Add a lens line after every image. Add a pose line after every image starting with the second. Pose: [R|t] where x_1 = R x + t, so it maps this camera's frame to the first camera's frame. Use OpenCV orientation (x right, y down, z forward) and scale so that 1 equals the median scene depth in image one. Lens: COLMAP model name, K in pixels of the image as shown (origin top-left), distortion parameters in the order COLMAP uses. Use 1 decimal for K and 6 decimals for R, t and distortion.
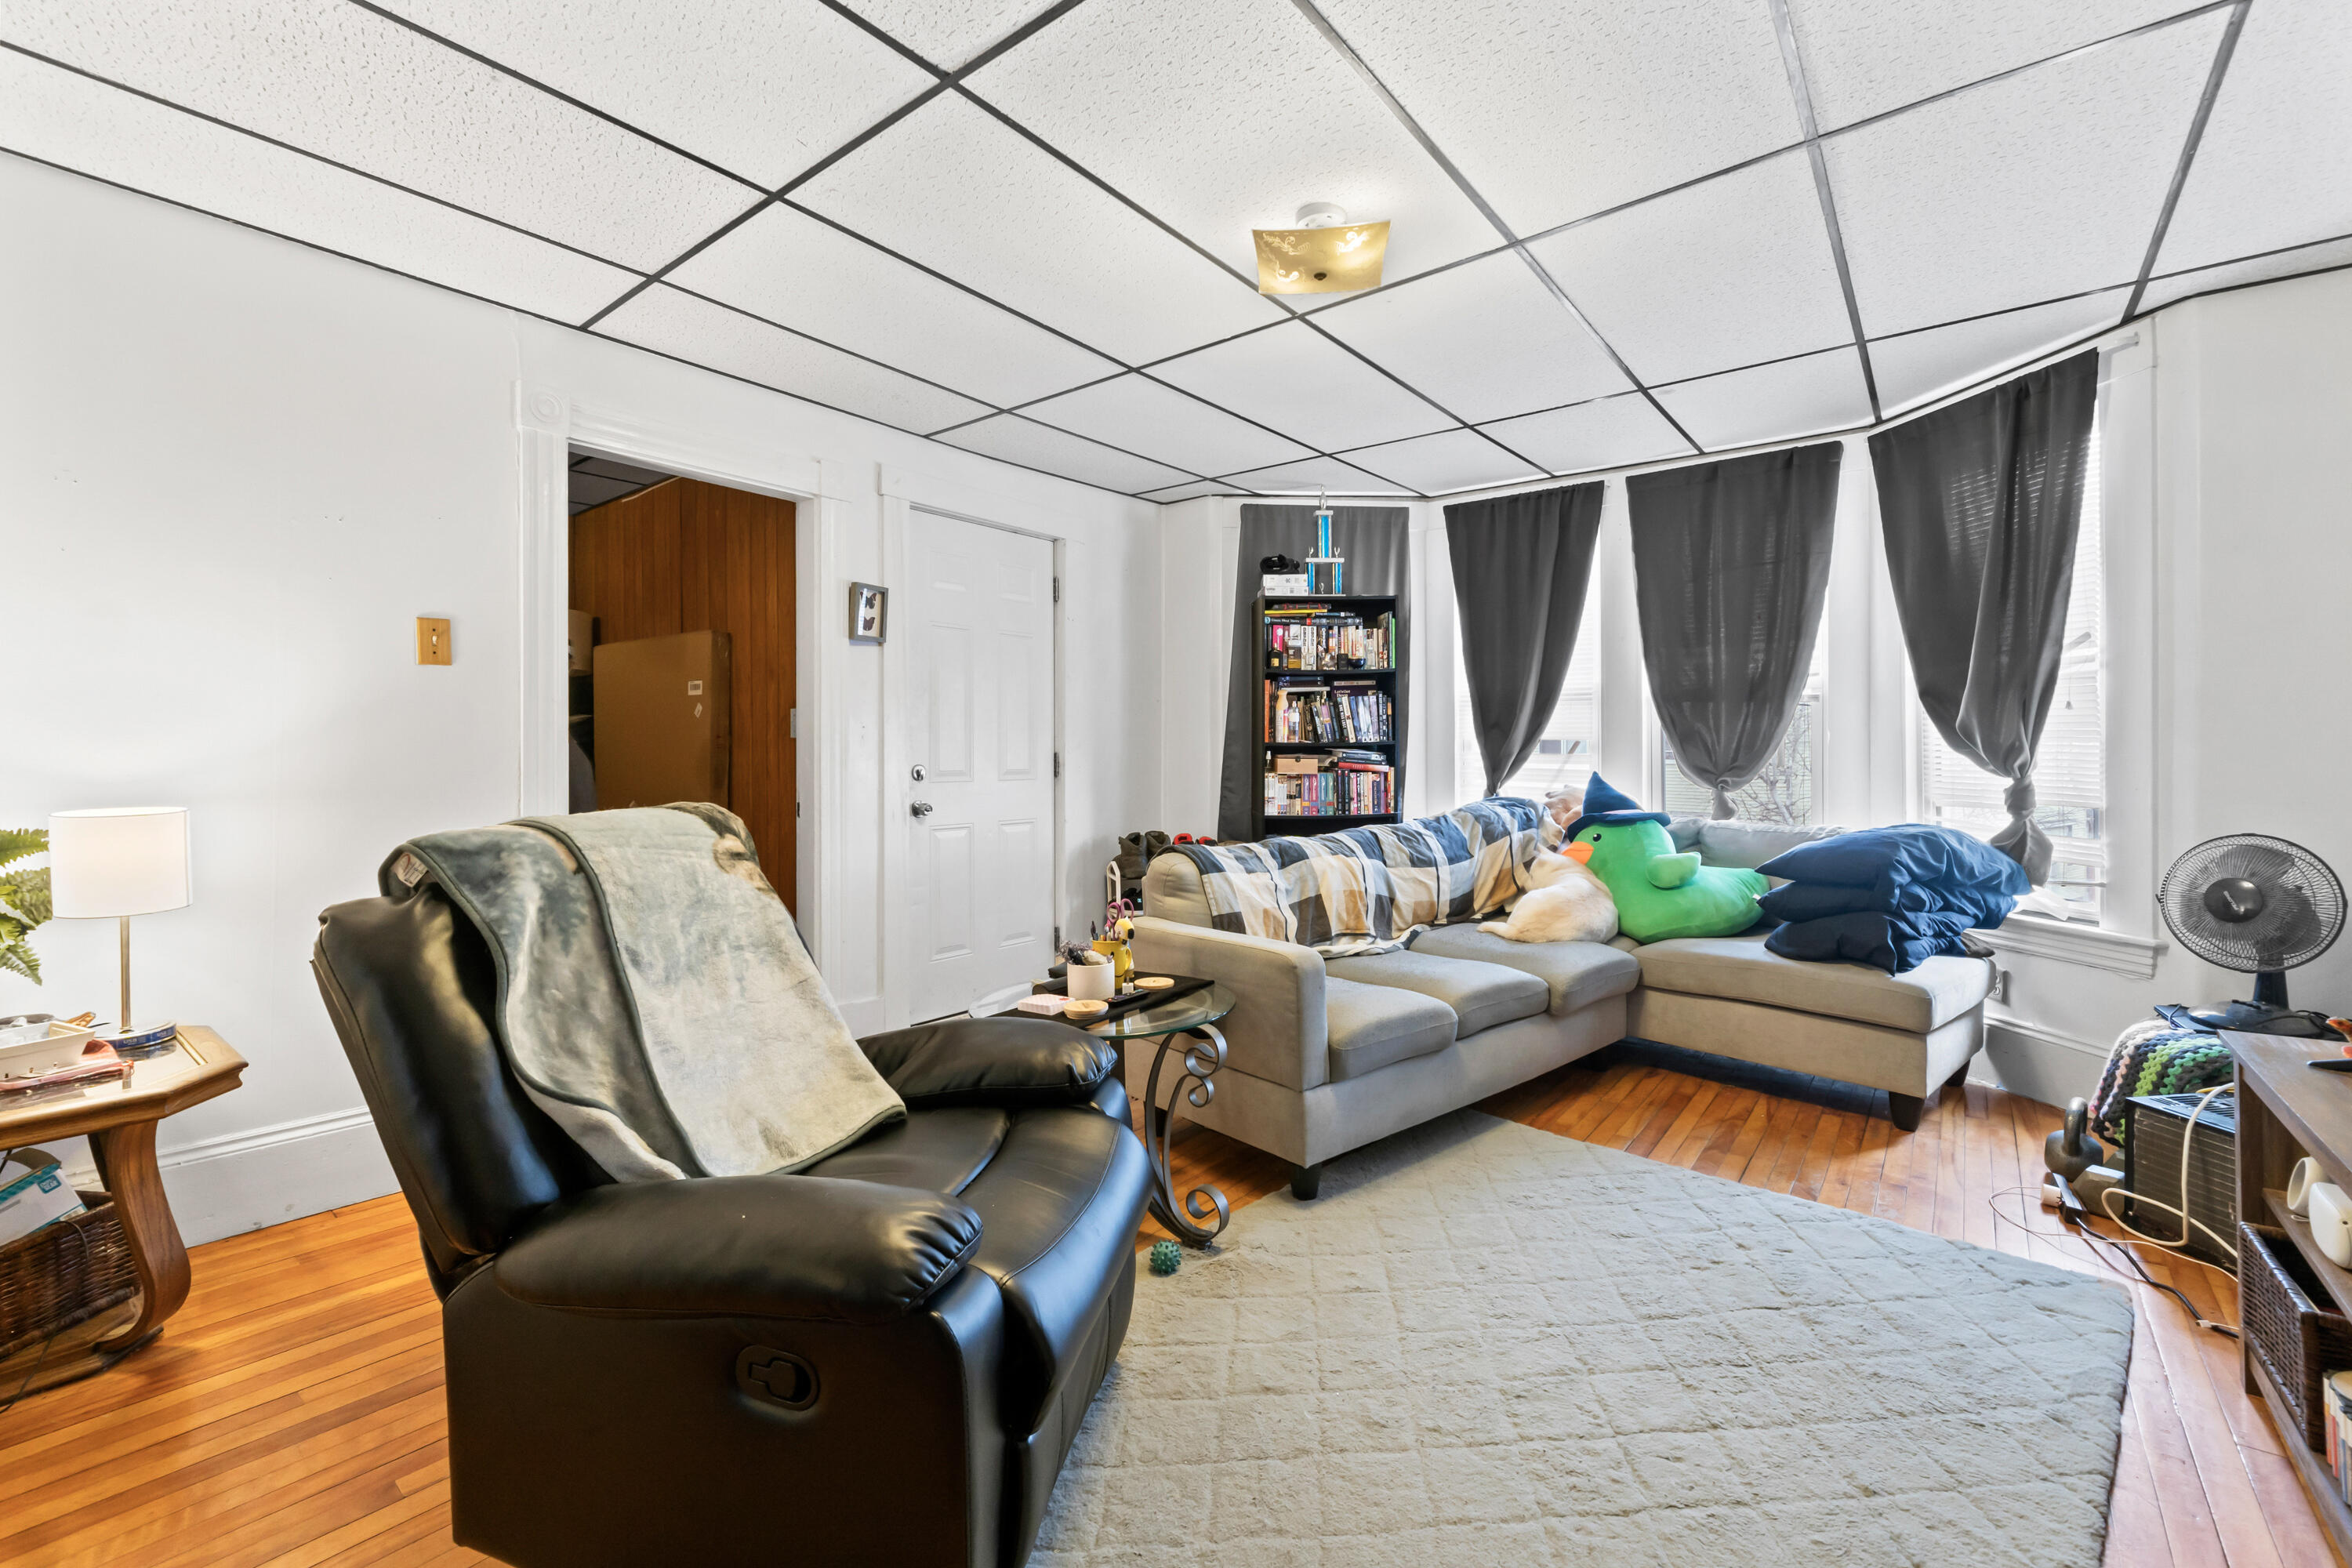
lens RADIAL K [[997.9, 0, 1176.5], [0, 997.9, 777.0], [0, 0, 1]] dist [-0.006163, -0.000395]
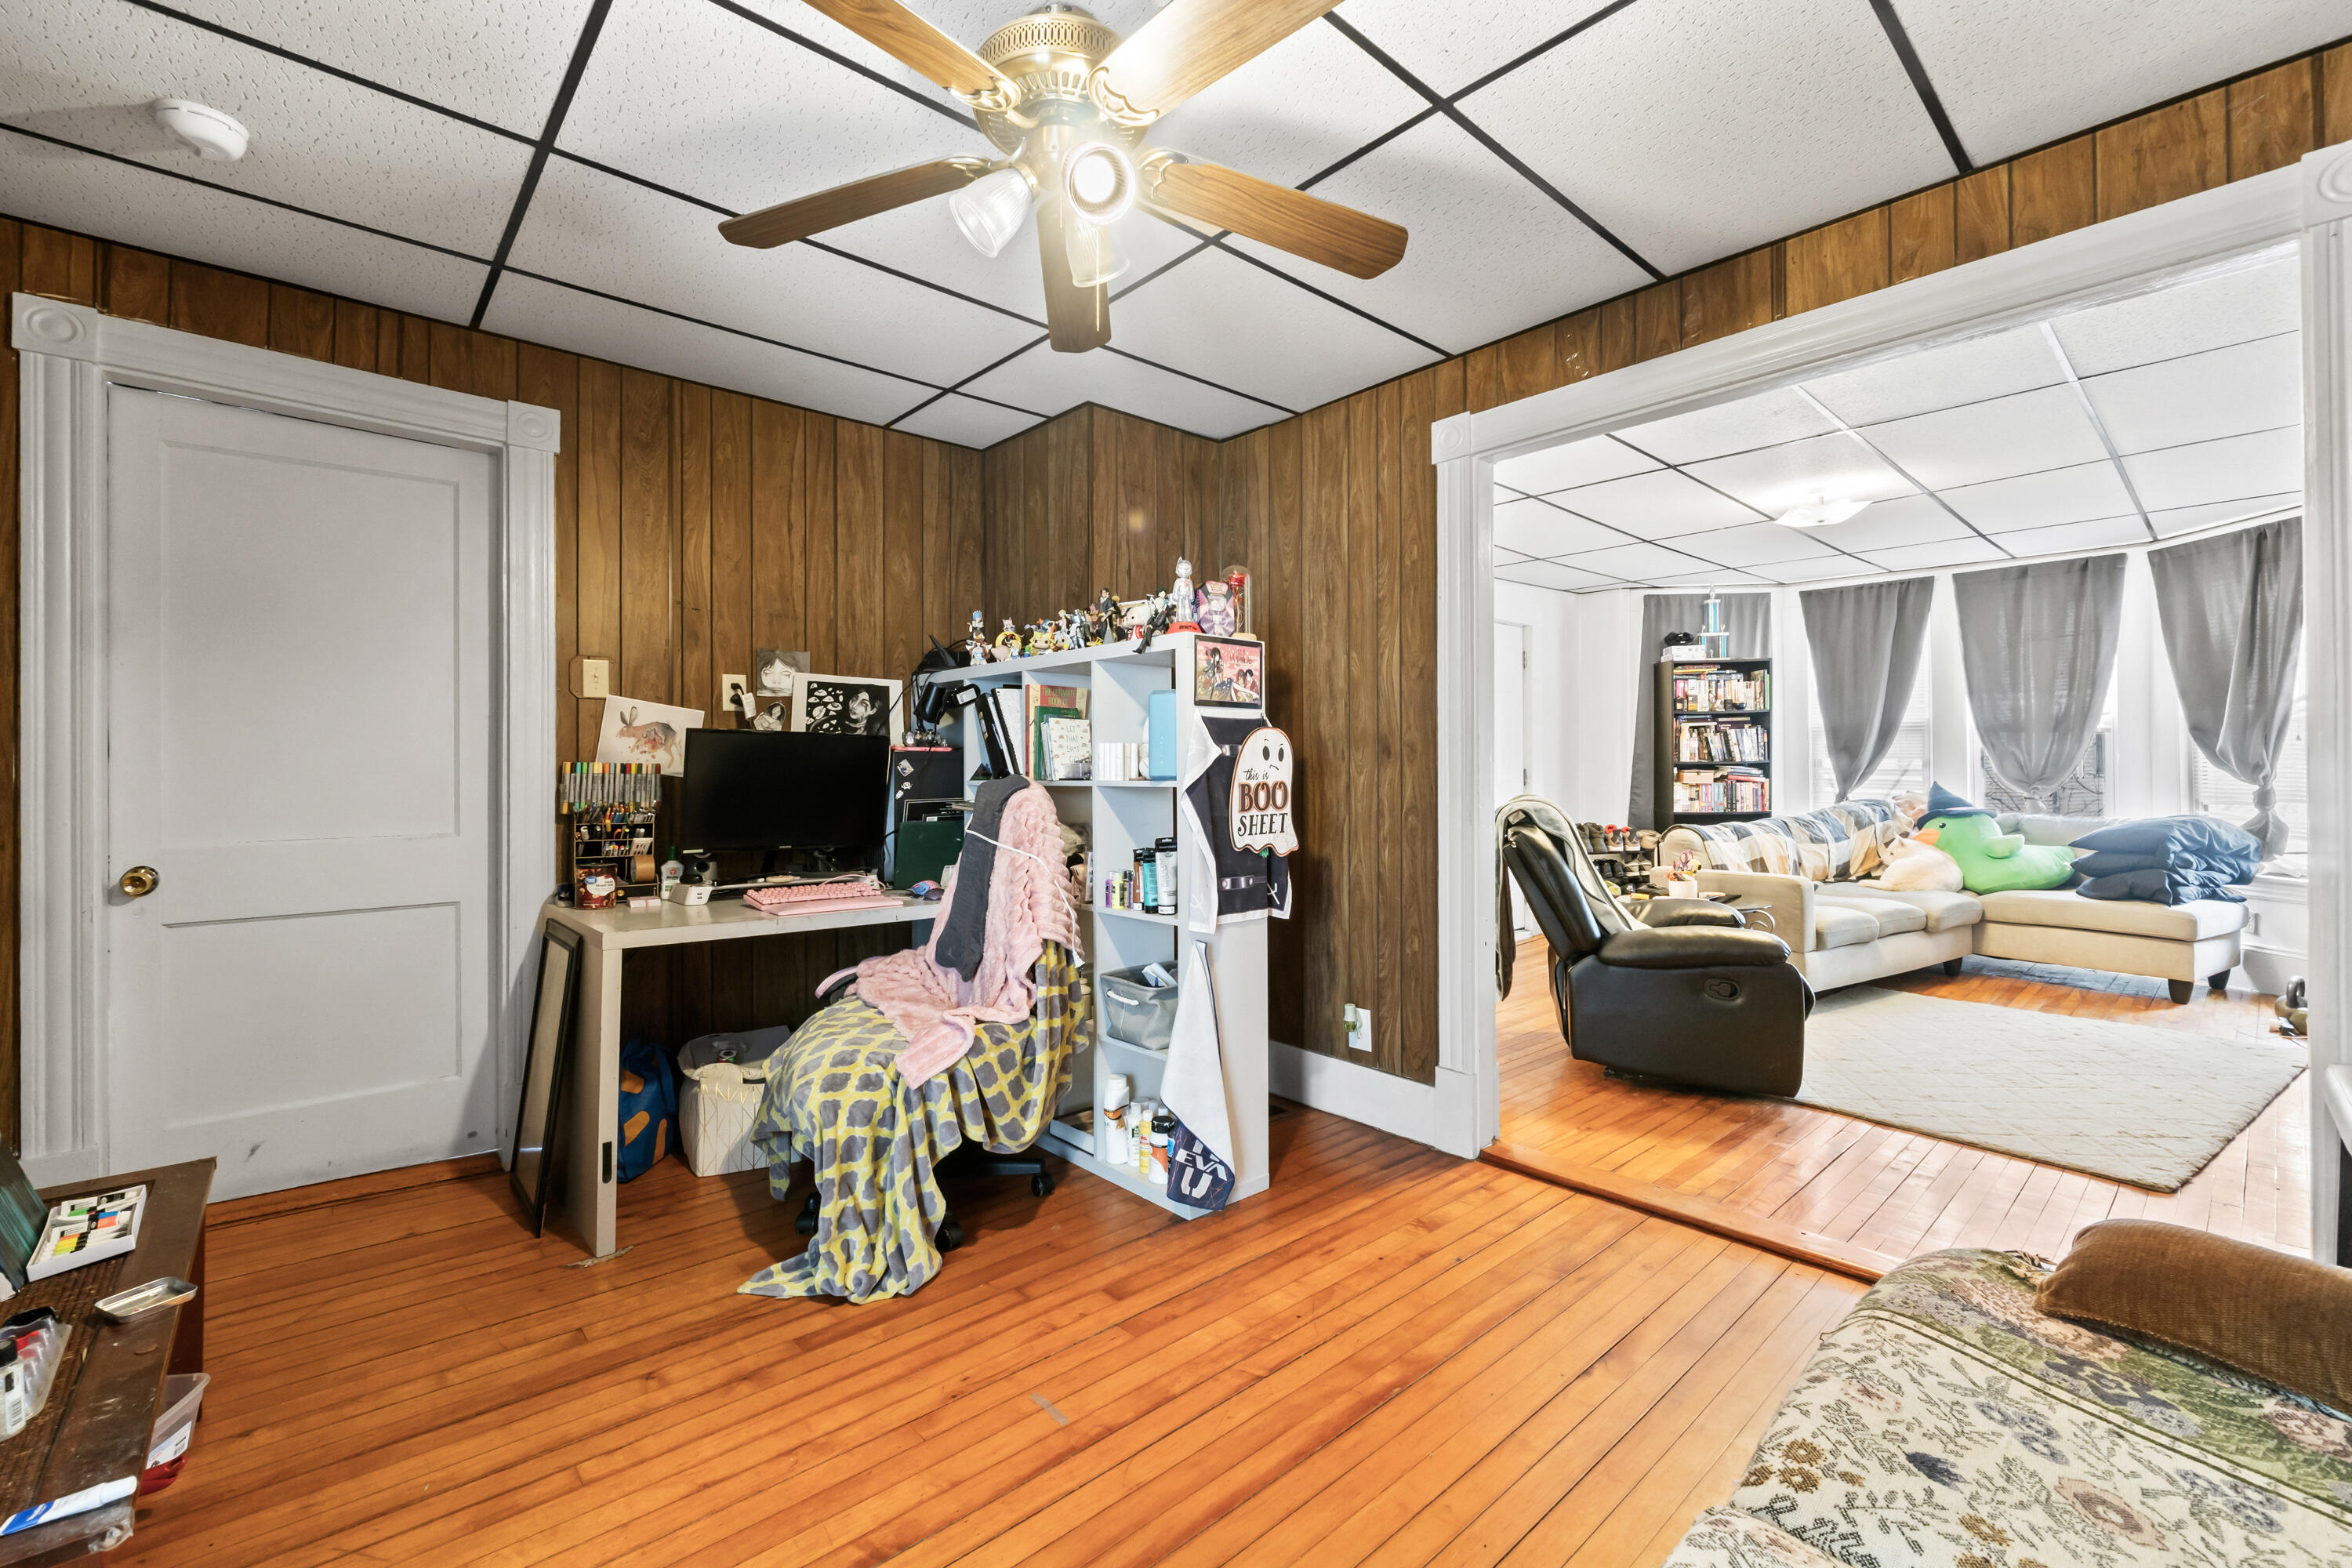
lens RADIAL K [[997.9, 0, 1176.1], [0, 997.9, 775.3], [0, 0, 1]] dist [-0.006163, -0.000395]
pose [[0.985724, -0.002110, -0.168357, -0.438182], [-0.000400, 0.999889, -0.014874, 0.007895], [0.168370, 0.014729, 0.985614, -0.630574]]
